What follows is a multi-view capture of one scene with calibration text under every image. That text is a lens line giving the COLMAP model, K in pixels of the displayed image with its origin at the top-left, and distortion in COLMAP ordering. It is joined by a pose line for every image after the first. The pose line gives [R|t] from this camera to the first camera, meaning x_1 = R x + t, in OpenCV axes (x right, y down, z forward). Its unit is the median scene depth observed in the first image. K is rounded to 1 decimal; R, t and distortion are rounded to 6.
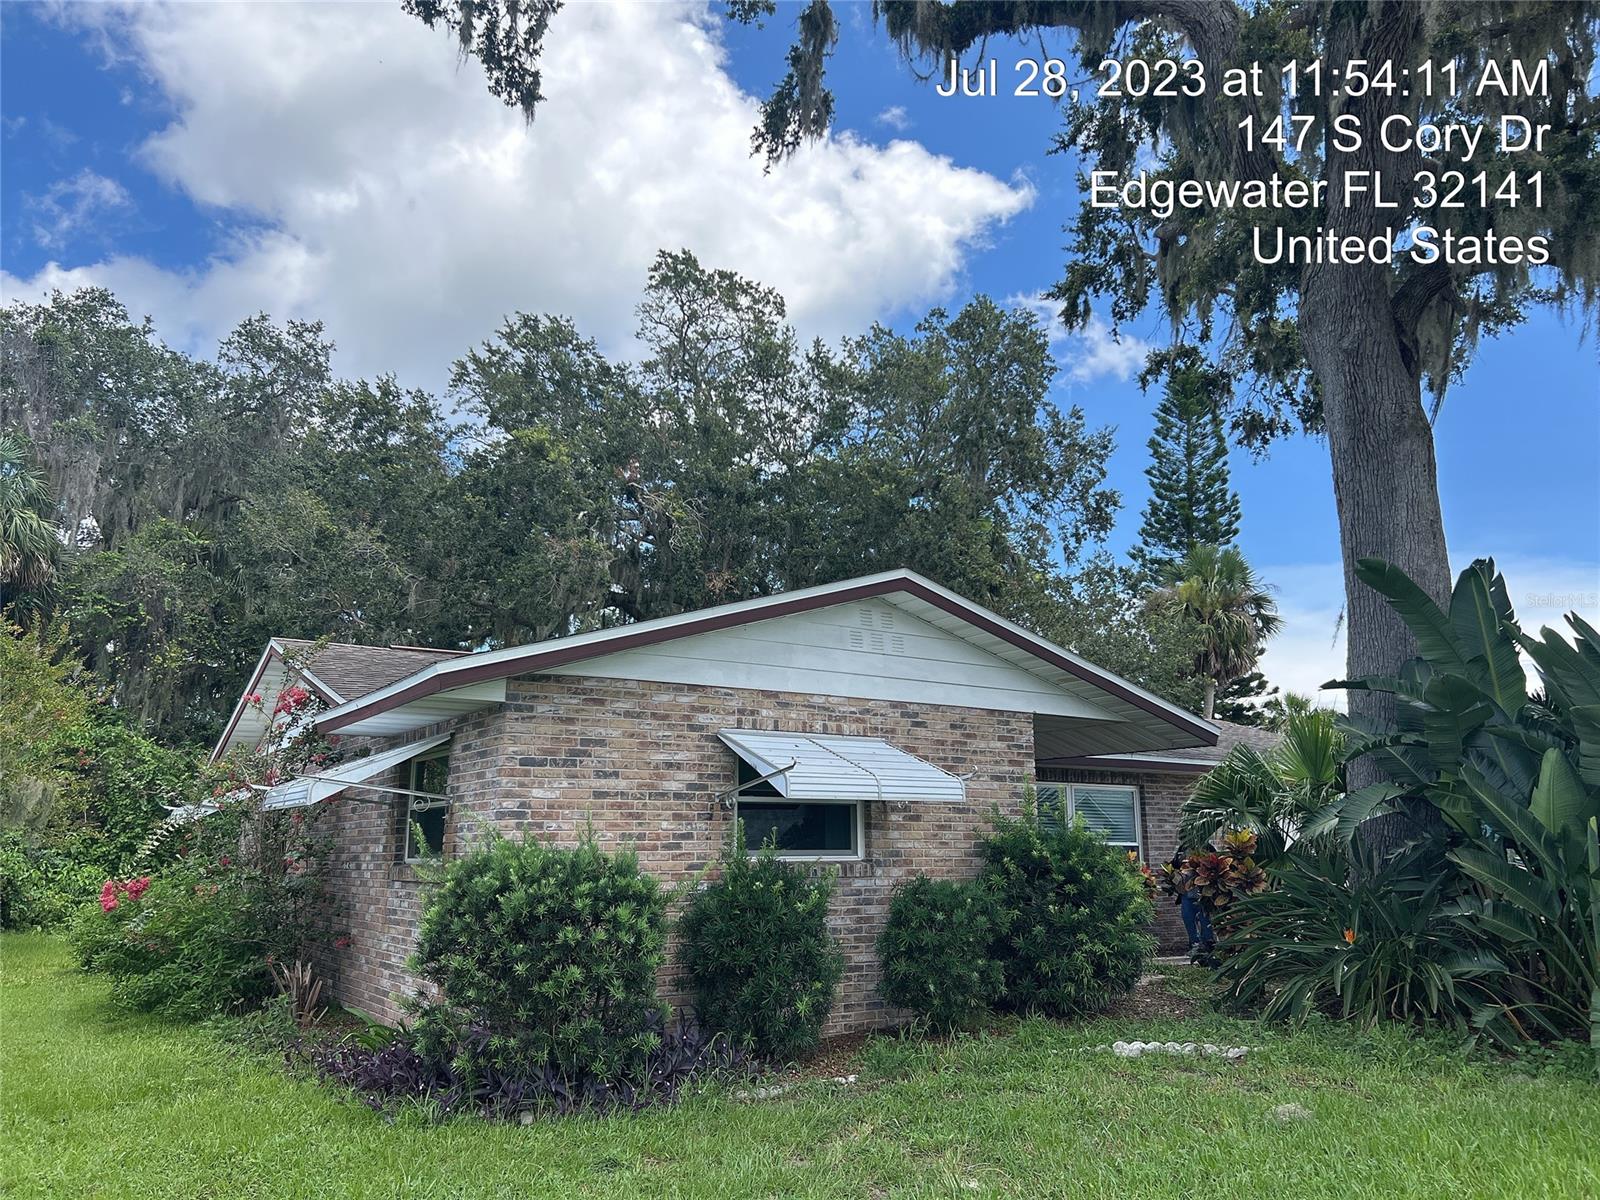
lens RADIAL K [[1197.7, 0, 792.5], [0, 1197.7, 597.4], [0, 0, 1]] dist [0.037751, -0.037501]
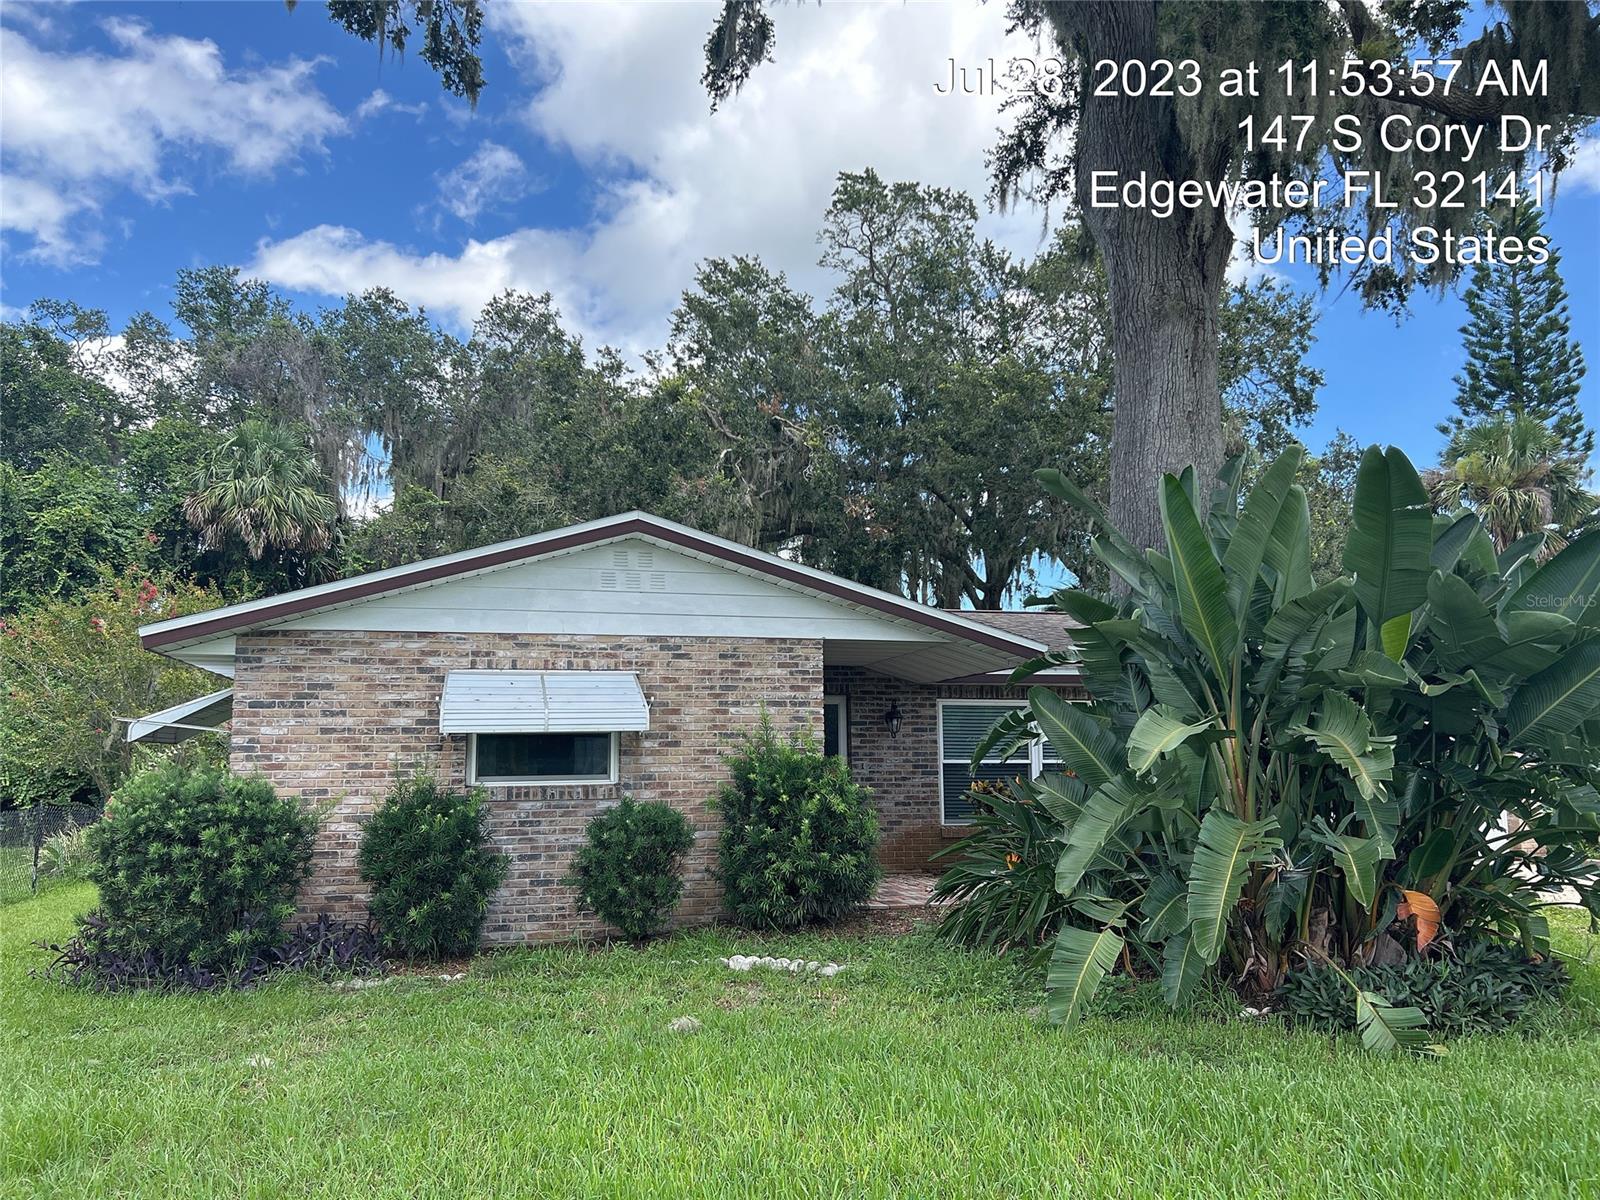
lens RADIAL K [[1197.7, 0, 789.7], [0, 1197.7, 604.6], [0, 0, 1]] dist [0.037751, -0.037501]
pose [[0.944697, -0.048871, -0.324283, 0.556606], [0.073824, 0.995145, 0.065089, -0.000655], [0.319527, -0.085429, 0.943718, 0.042002]]
